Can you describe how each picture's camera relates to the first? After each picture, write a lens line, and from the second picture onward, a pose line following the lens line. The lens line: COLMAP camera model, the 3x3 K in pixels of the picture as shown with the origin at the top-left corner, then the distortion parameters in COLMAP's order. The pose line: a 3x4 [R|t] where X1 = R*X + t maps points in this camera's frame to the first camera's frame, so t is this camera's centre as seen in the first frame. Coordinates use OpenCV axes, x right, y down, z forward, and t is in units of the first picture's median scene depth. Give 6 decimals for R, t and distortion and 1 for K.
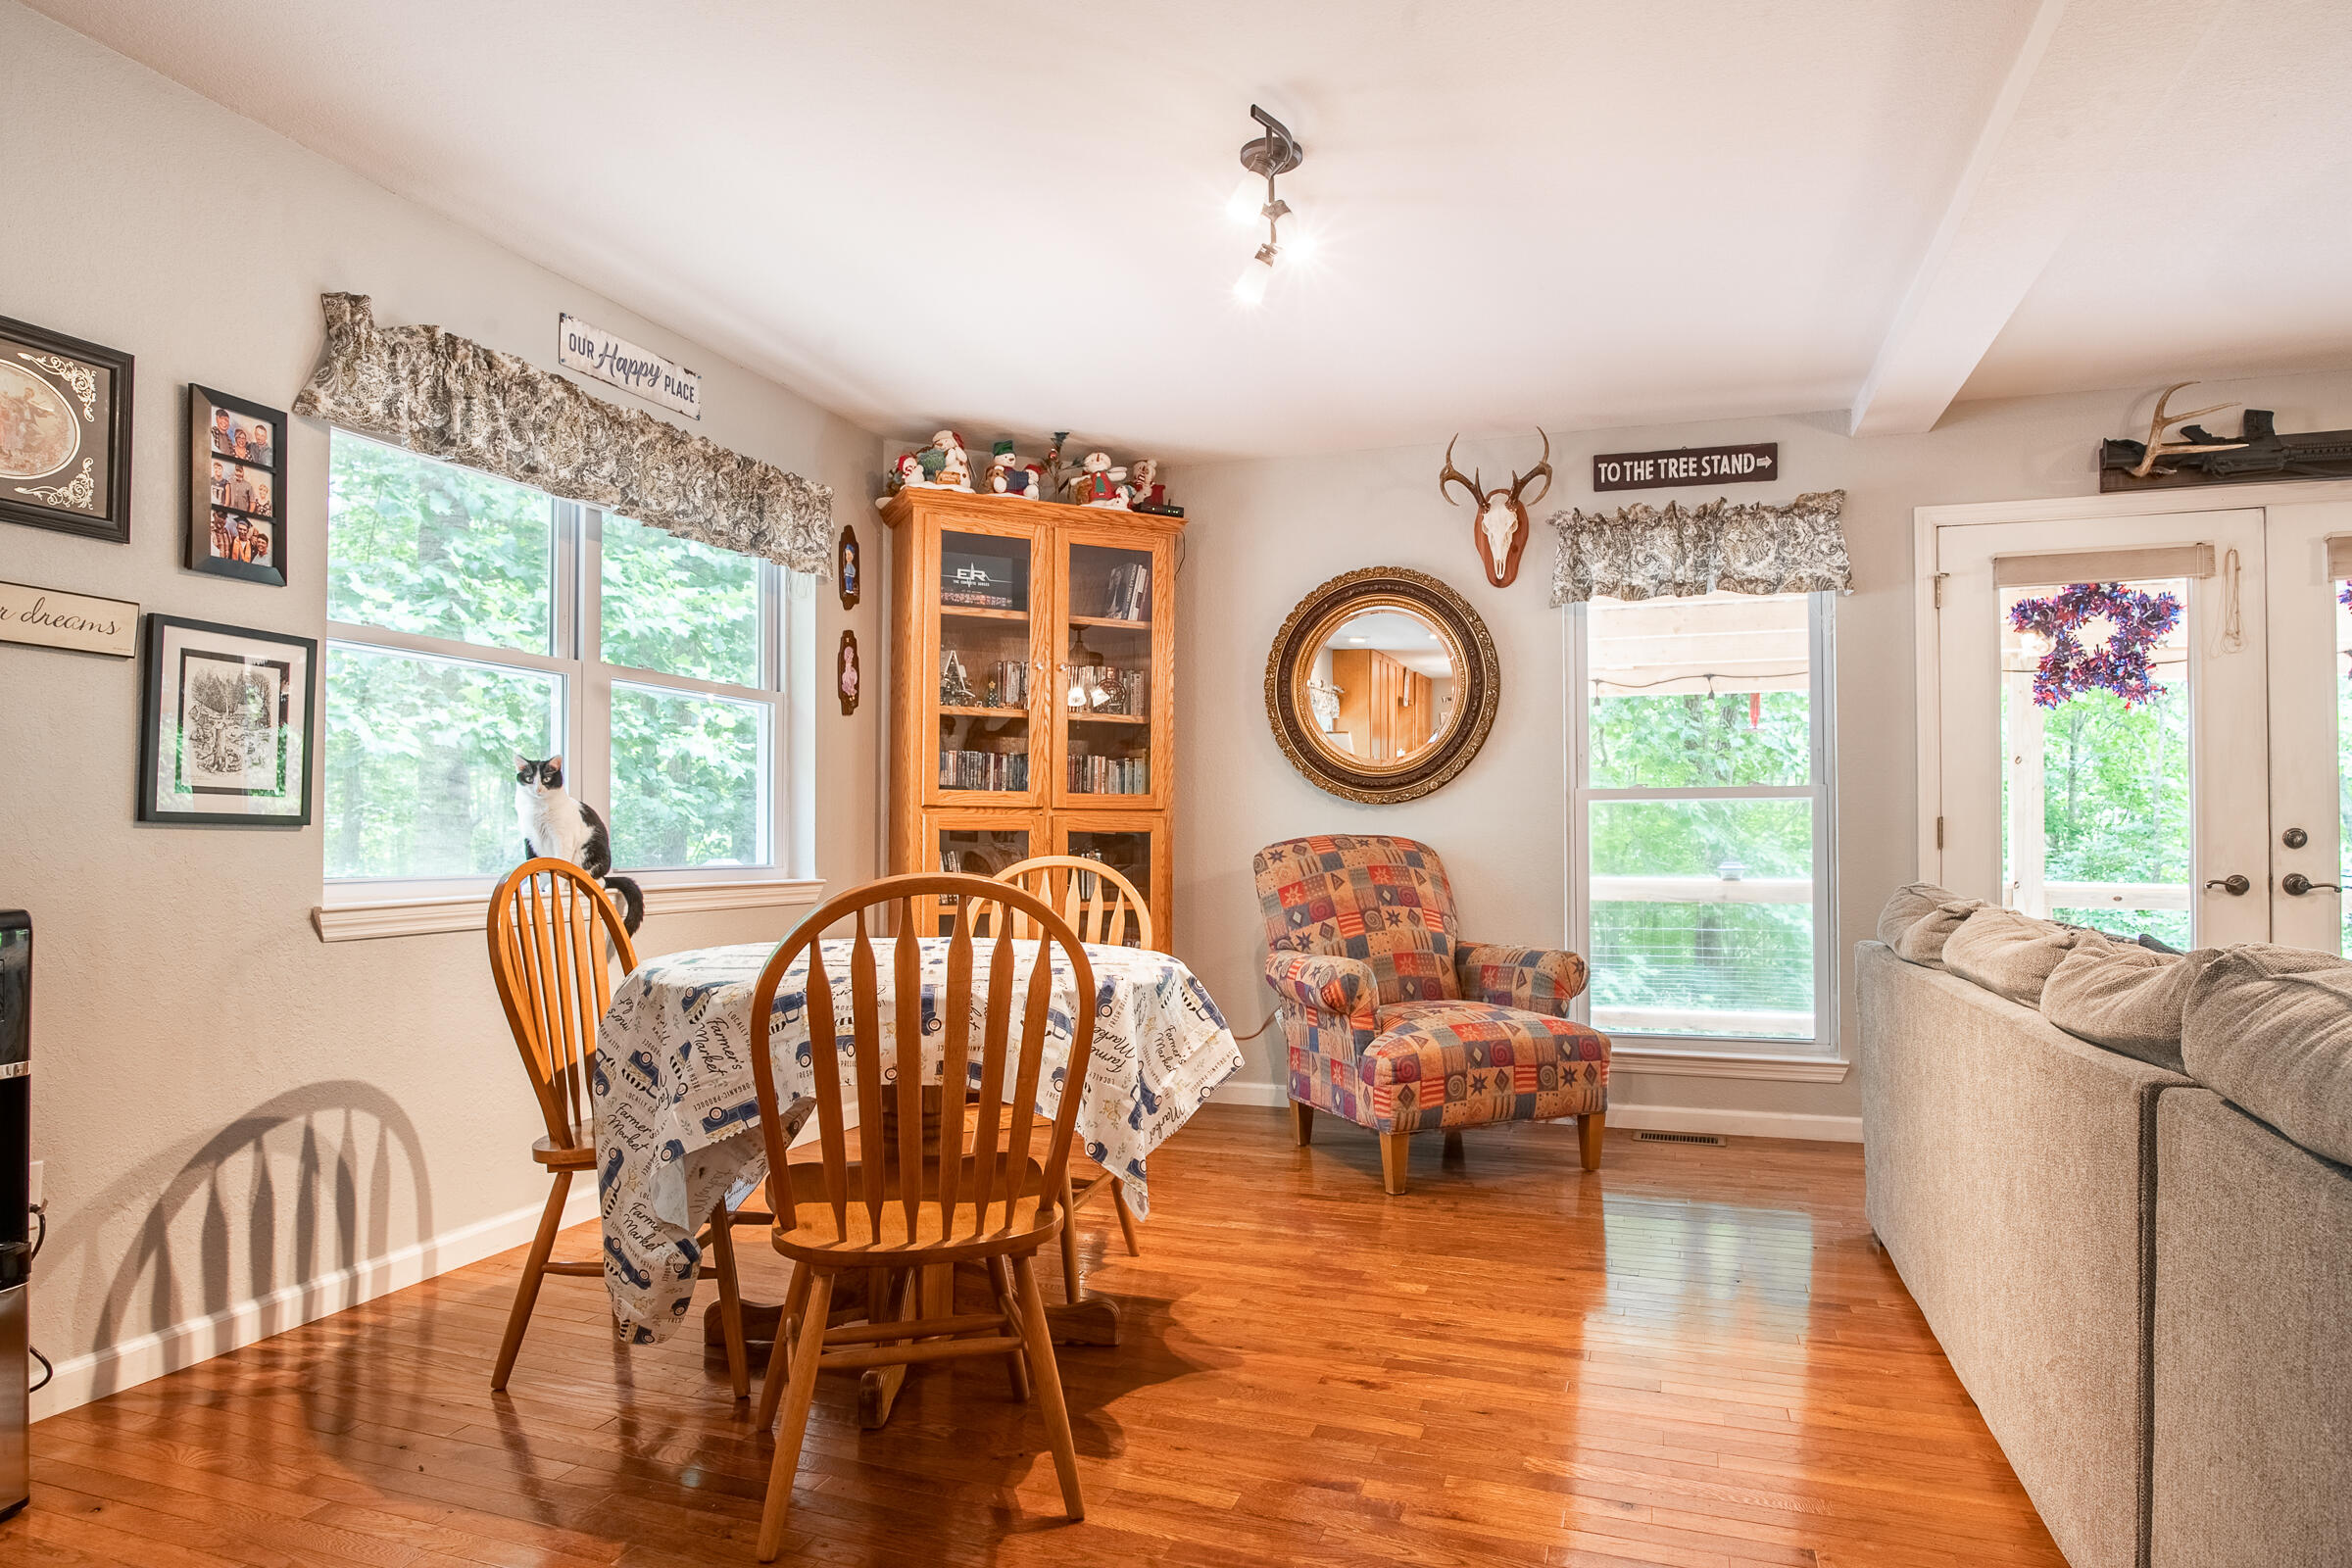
lens RADIAL K [[1387.7, 0, 1208.8], [0, 1387.7, 816.8], [0, 0, 1]] dist [-0.036902, 0.014585]
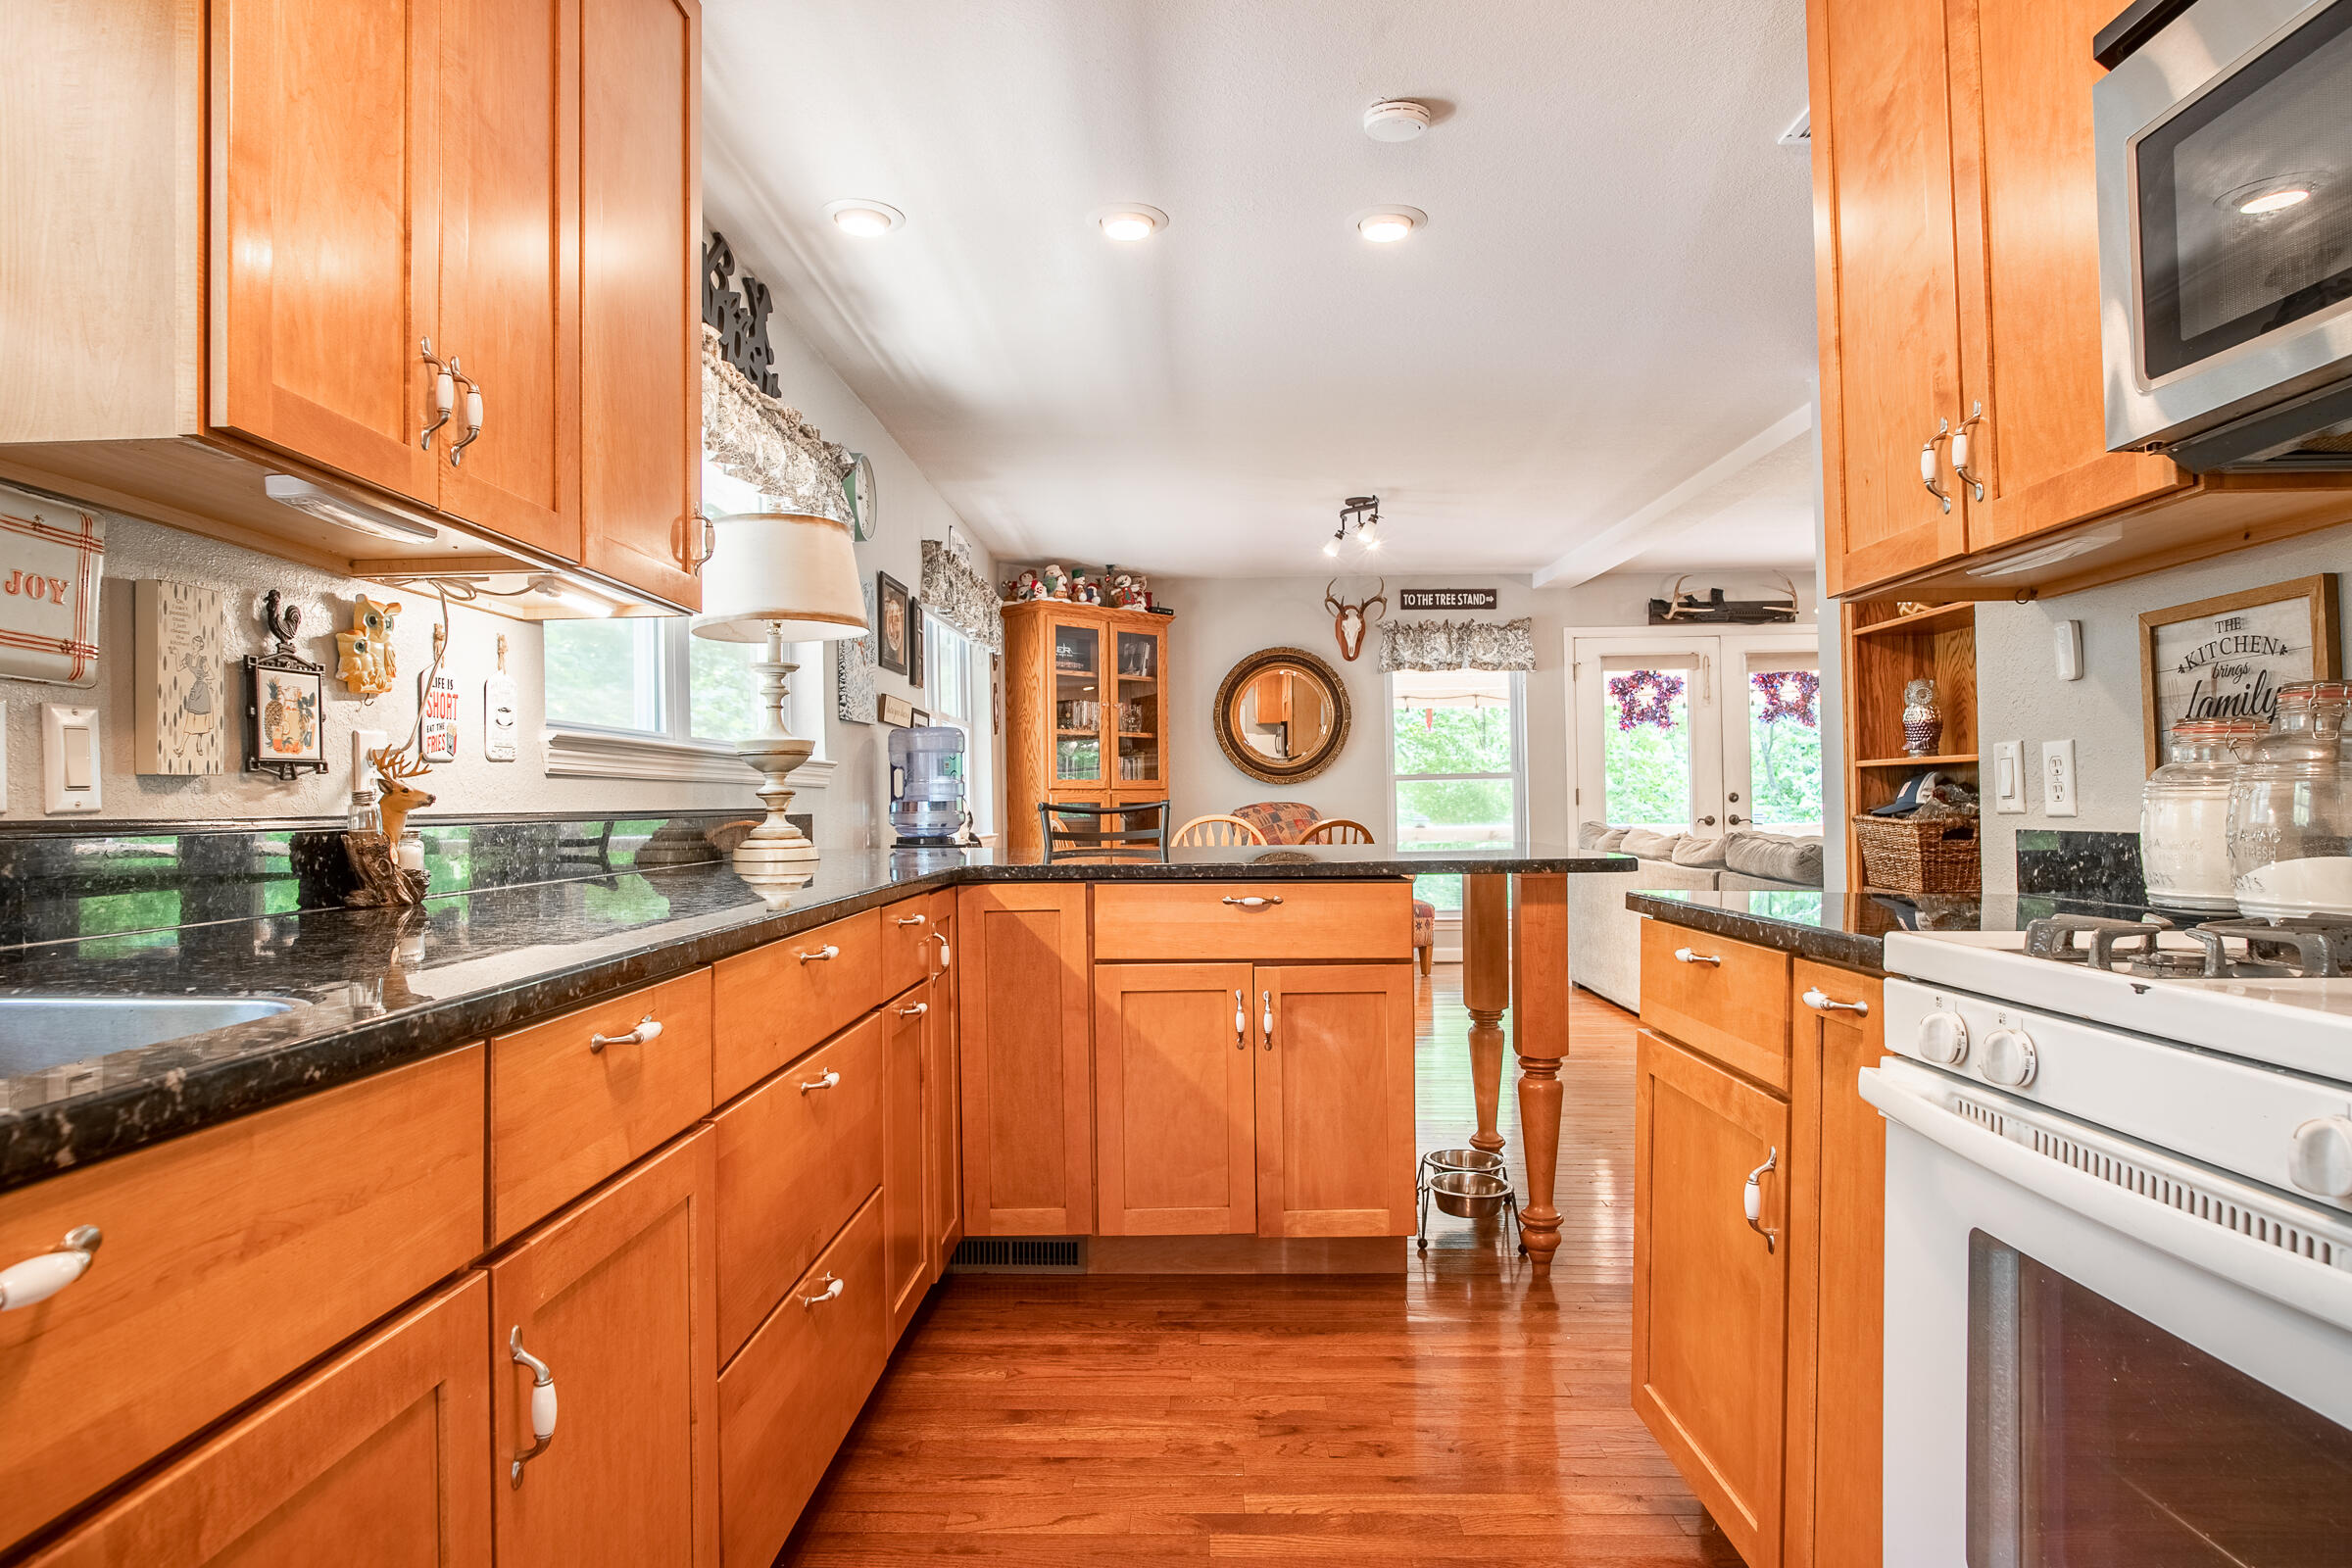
lens RADIAL K [[1387.7, 0, 1165.8], [0, 1387.7, 787.9], [0, 0, 1]] dist [-0.036902, 0.014585]
pose [[0.953942, -0.011942, 0.299753, -0.570230], [0.010879, 0.999927, 0.005213, -0.016236], [-0.299793, -0.001712, 0.954003, -0.645782]]
